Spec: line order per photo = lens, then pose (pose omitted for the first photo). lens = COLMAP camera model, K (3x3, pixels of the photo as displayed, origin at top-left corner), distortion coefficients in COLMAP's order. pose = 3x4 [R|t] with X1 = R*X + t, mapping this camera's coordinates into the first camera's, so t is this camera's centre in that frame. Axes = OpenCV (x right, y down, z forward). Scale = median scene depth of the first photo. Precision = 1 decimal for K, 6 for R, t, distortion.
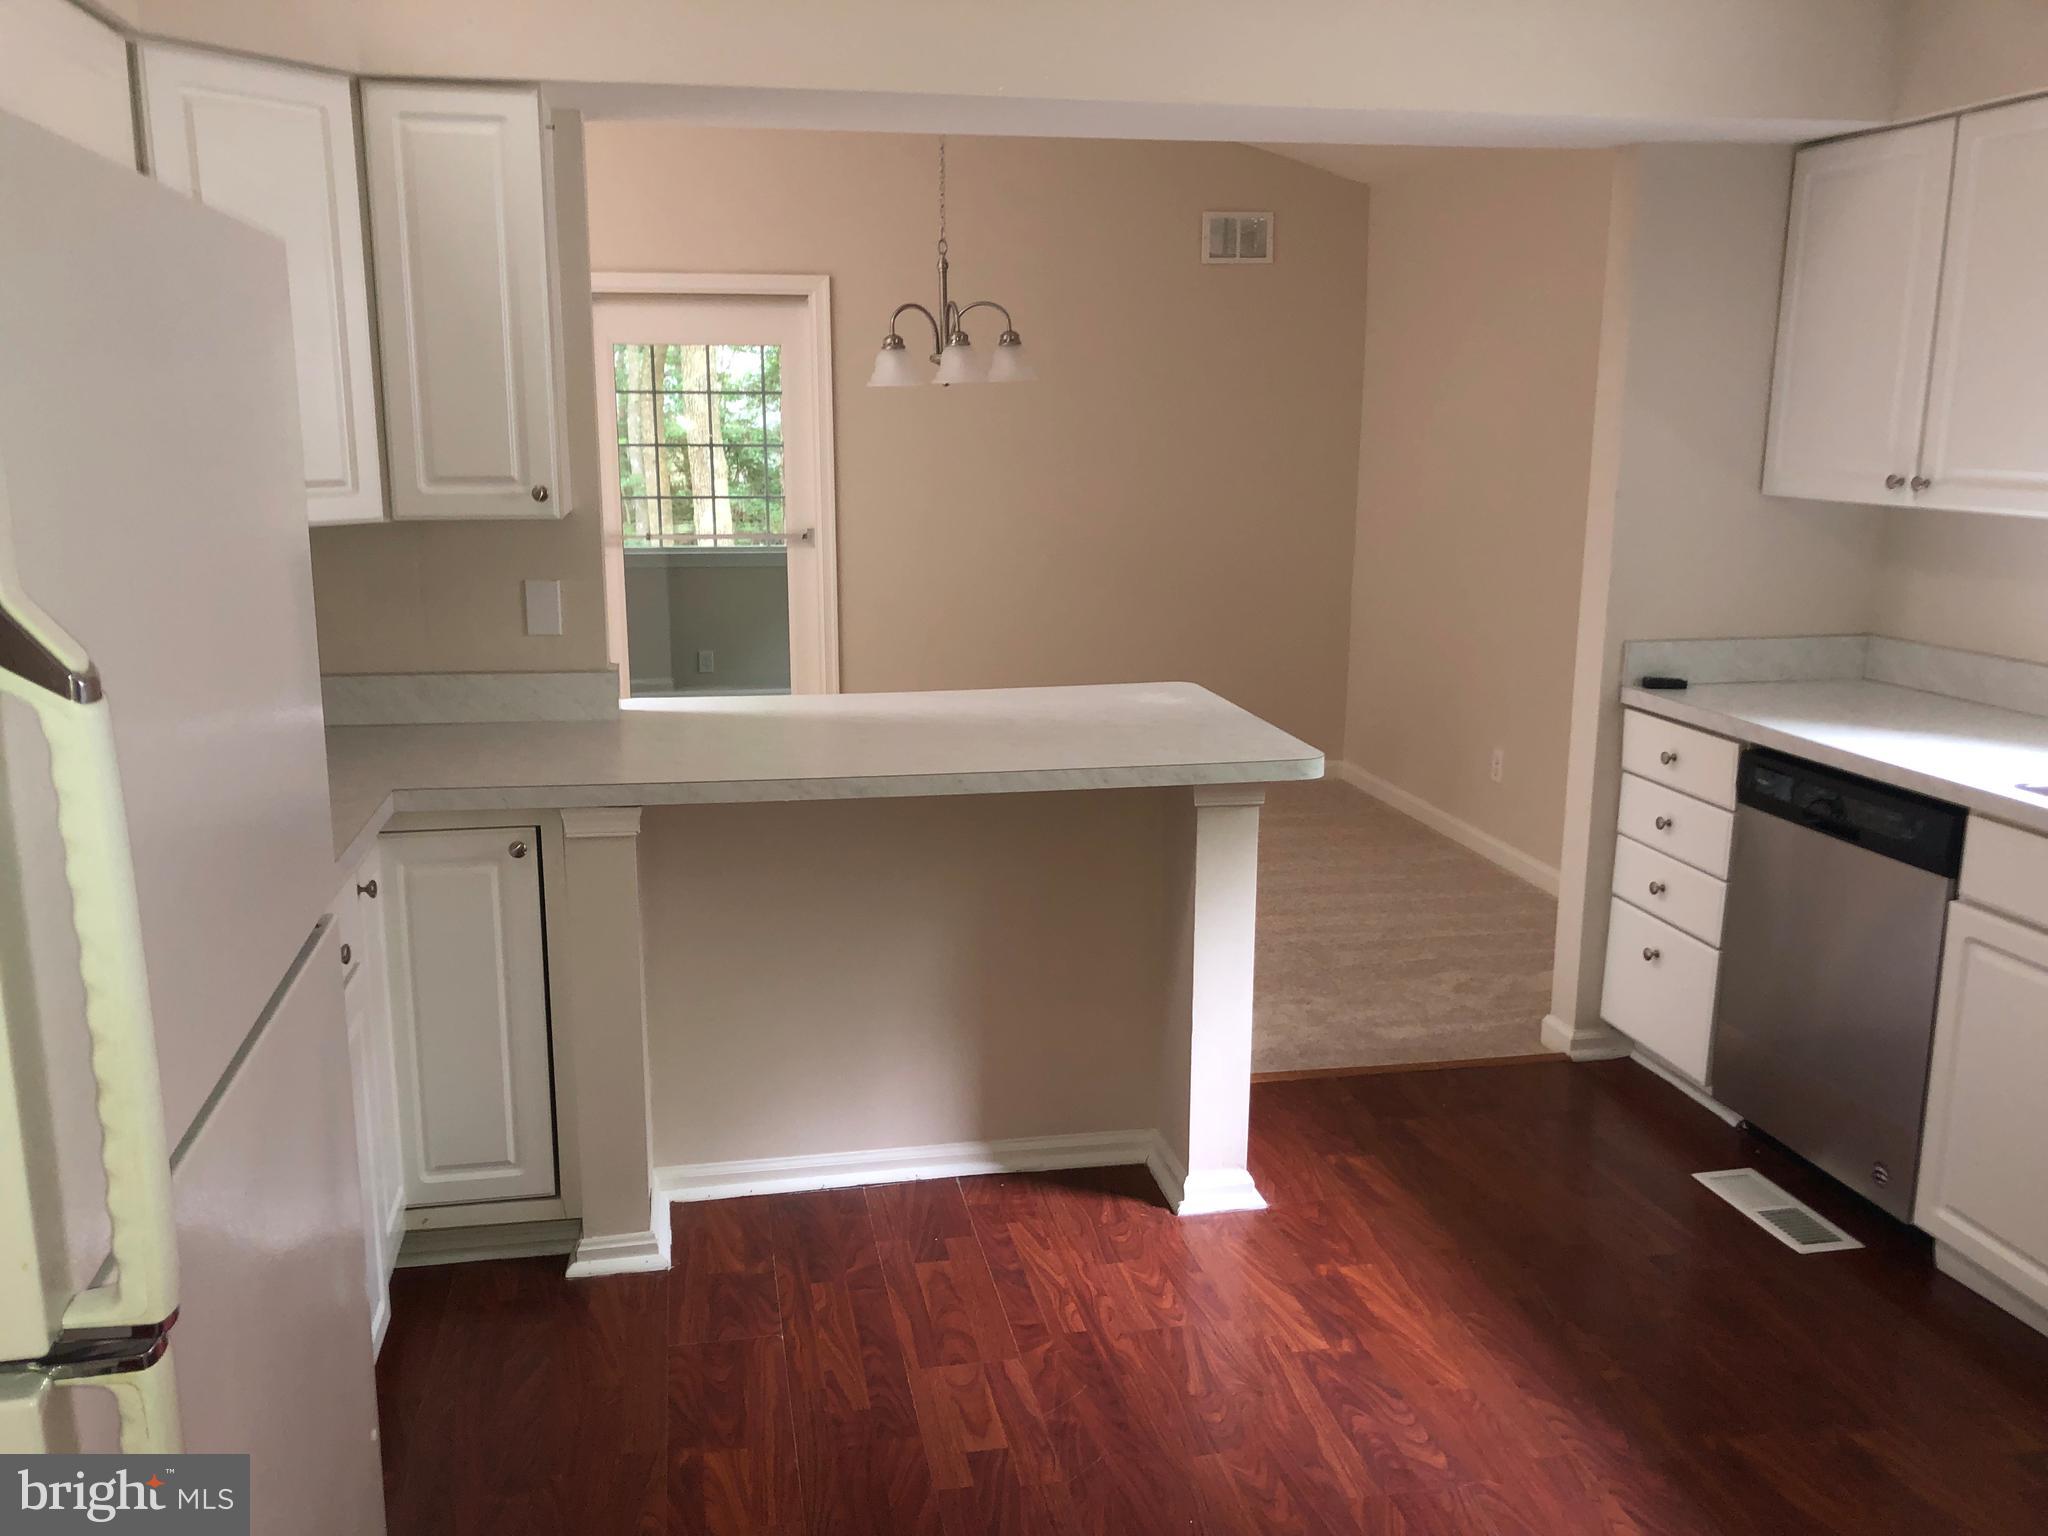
lens RADIAL K [[1684.0, 0, 981.3], [0, 1684.0, 761.8], [0, 0, 1]] dist [0.035875, -0.034197]
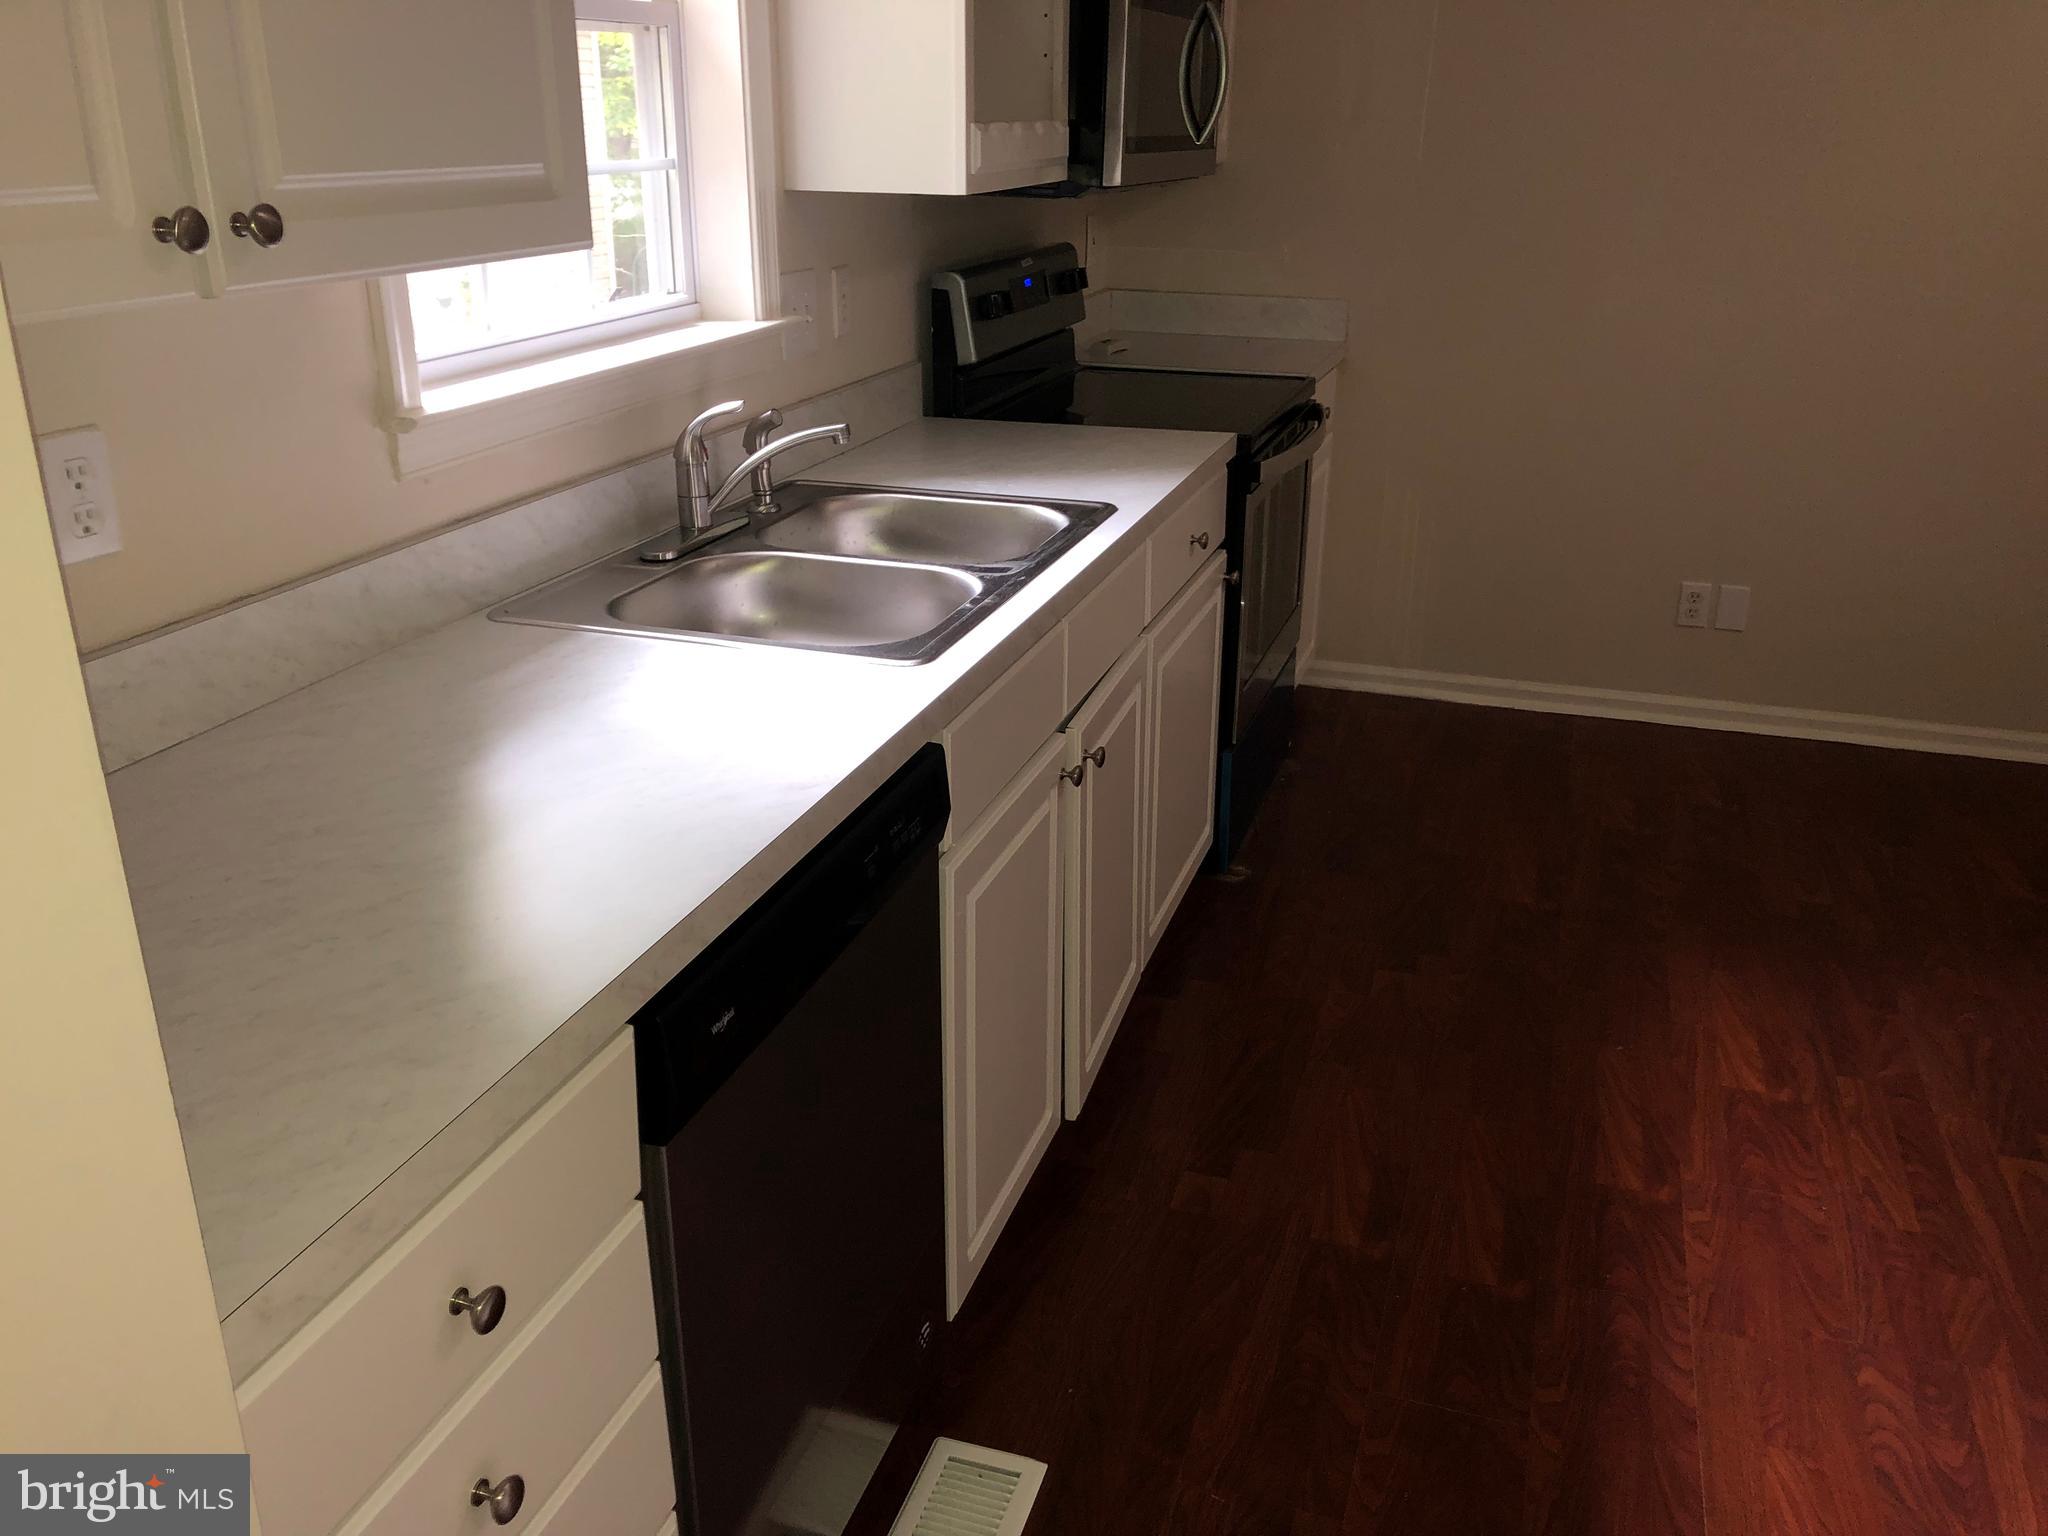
lens RADIAL K [[1684.0, 0, 1027.6], [0, 1684.0, 758.9], [0, 0, 1]] dist [0.035875, -0.034197]
pose [[-0.884332, -0.180374, 0.430606, 0.252252], [0.082505, 0.847451, 0.524424, -0.245007], [-0.459510, 0.499292, -0.734546, 1.260935]]
